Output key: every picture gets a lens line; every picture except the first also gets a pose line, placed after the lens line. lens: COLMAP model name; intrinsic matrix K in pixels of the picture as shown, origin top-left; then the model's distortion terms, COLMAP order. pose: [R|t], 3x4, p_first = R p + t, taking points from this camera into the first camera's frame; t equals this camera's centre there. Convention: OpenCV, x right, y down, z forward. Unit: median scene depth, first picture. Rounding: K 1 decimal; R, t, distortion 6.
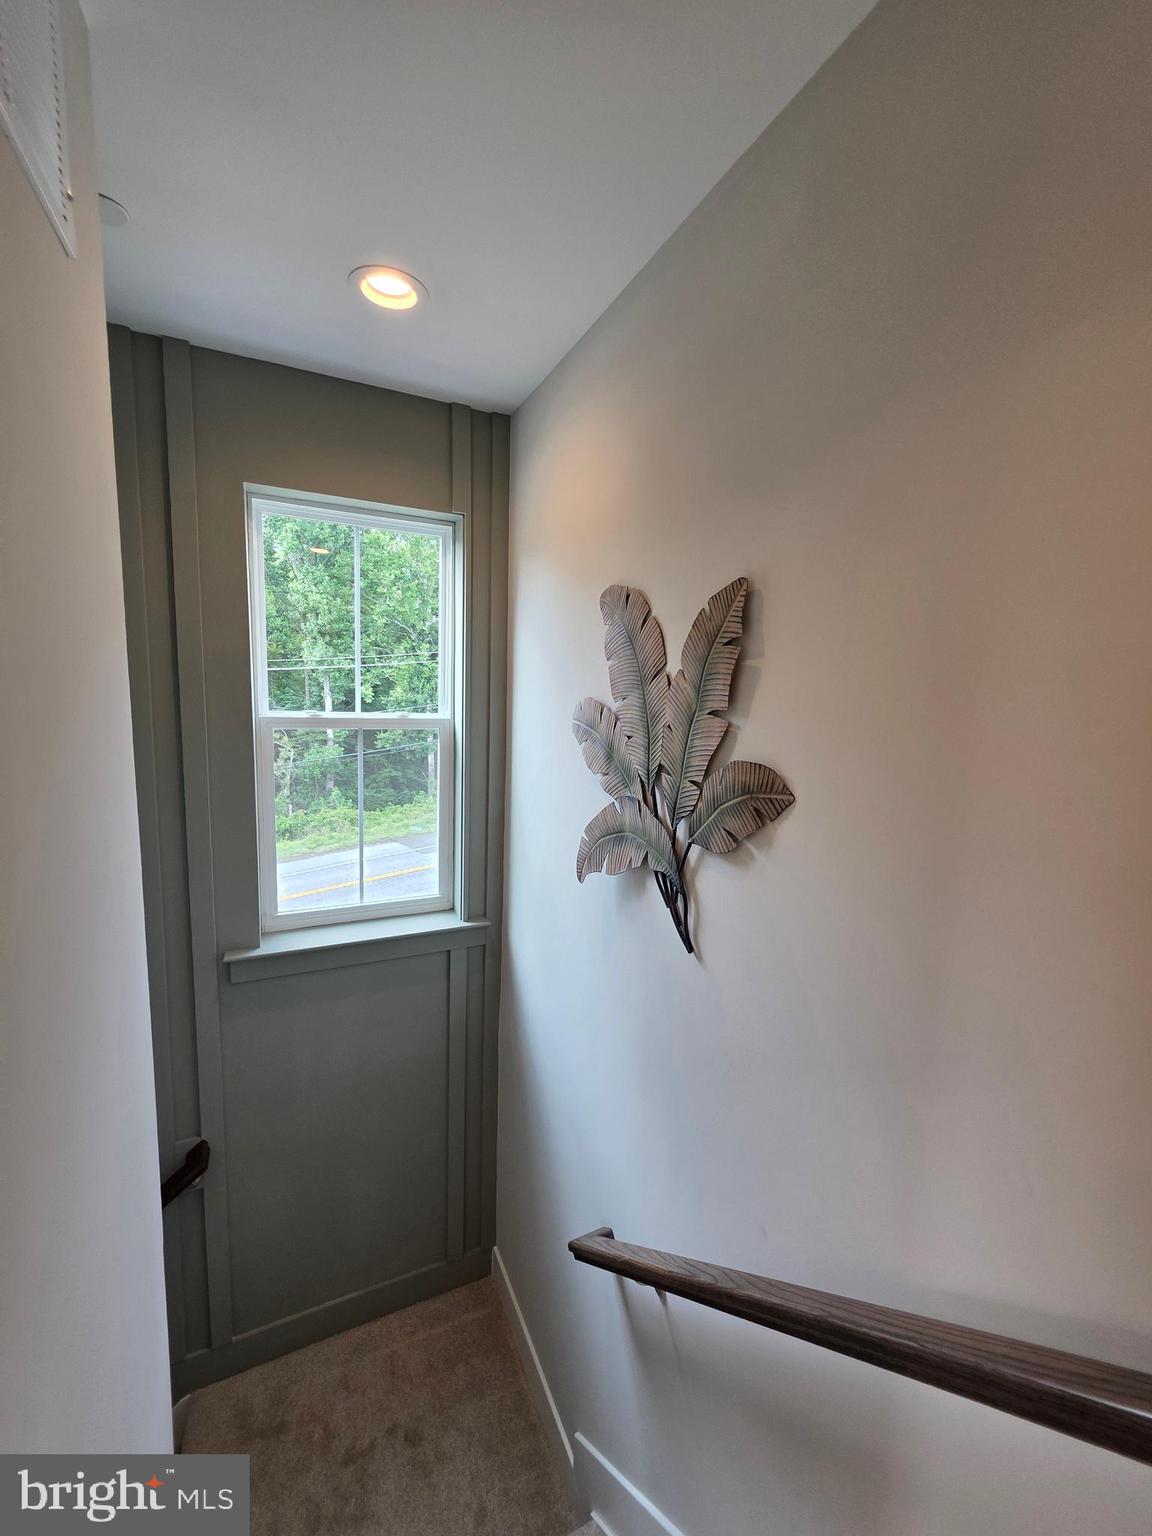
lens RADIAL K [[617.7, 0, 576.0], [0, 617.7, 768.0], [0, 0, 1]] dist [0.000002, -0.000008]
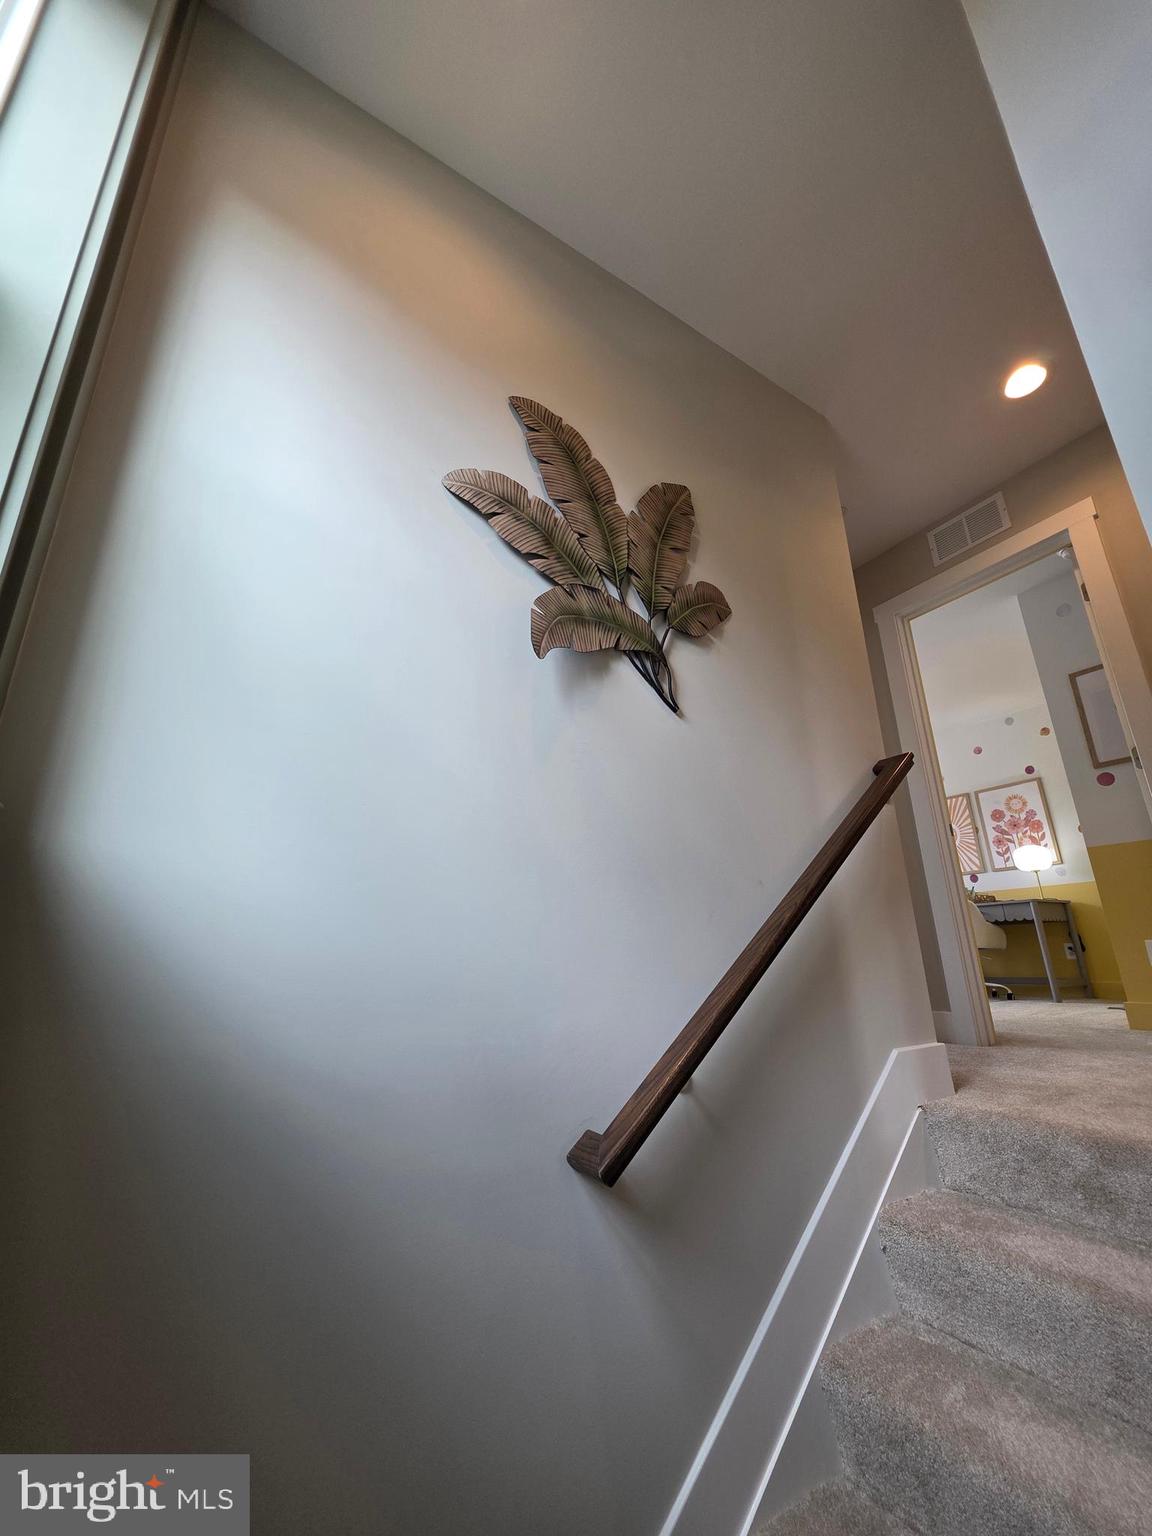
lens RADIAL K [[617.7, 0, 576.0], [0, 617.7, 768.0], [0, 0, 1]] dist [0.000002, -0.000008]
pose [[-0.122577, 0.269089, 0.955283, -0.917320], [0.153871, 0.956056, -0.249562, 0.668377], [-0.980458, 0.116400, -0.158595, 1.379209]]
